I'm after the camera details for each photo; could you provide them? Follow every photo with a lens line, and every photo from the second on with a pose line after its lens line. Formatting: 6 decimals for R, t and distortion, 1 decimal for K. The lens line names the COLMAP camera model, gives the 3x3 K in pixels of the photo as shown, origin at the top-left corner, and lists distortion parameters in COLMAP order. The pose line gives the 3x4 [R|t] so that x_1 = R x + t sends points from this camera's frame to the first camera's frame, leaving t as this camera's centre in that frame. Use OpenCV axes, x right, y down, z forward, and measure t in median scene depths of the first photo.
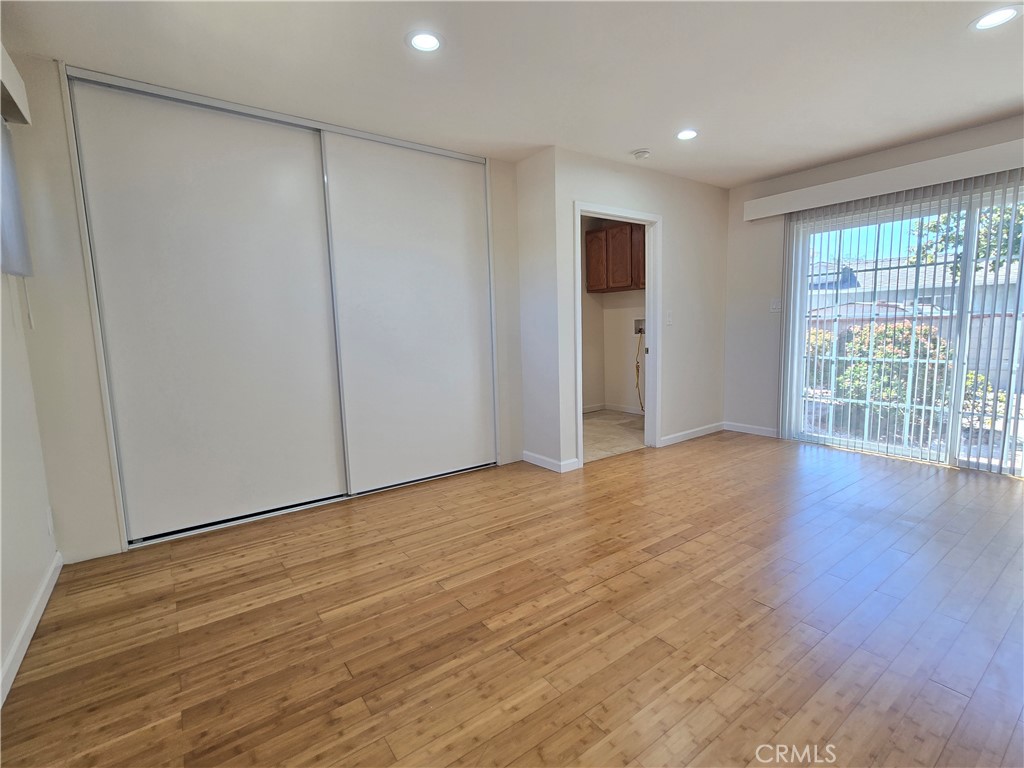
lens RADIAL K [[481.5, 0, 512.5], [0, 481.5, 384.4], [0, 0, 1]] dist [0.000661, 0.000461]
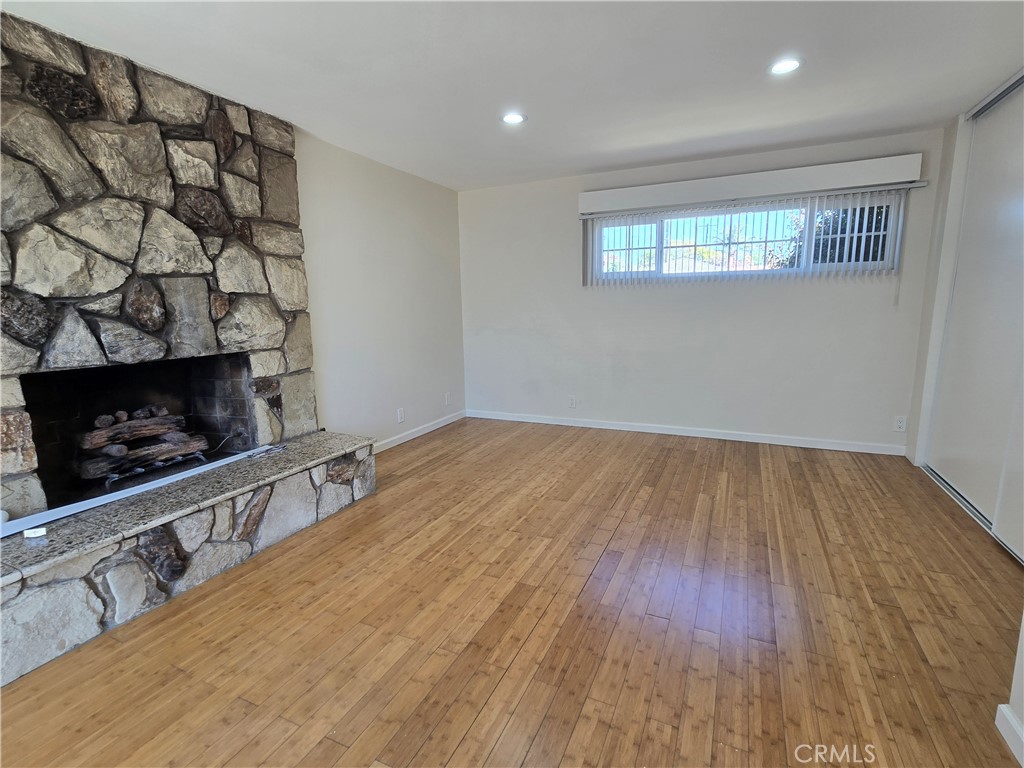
lens RADIAL K [[481.5, 0, 519.8], [0, 481.5, 388.4], [0, 0, 1]] dist [0.000661, 0.000461]
pose [[-0.869159, 0.124995, -0.478475, 0.877392], [-0.022006, 0.956797, 0.289924, -0.262975], [0.494043, 0.262520, -0.828858, 1.612027]]
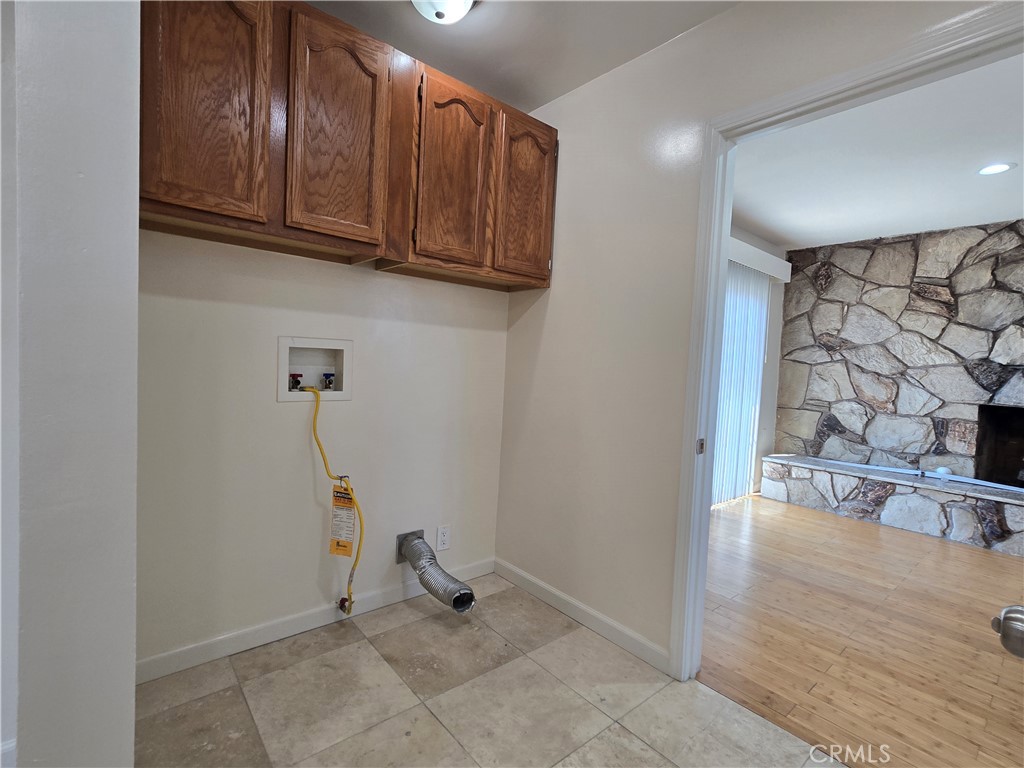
lens RADIAL K [[481.5, 0, 514.4], [0, 481.5, 386.5], [0, 0, 1]] dist [0.000661, 0.000461]
pose [[-0.078378, -0.030071, 0.996470, -0.189570], [0.076354, 0.996428, 0.036075, -0.257226], [-0.993995, 0.078912, -0.075802, 2.100414]]
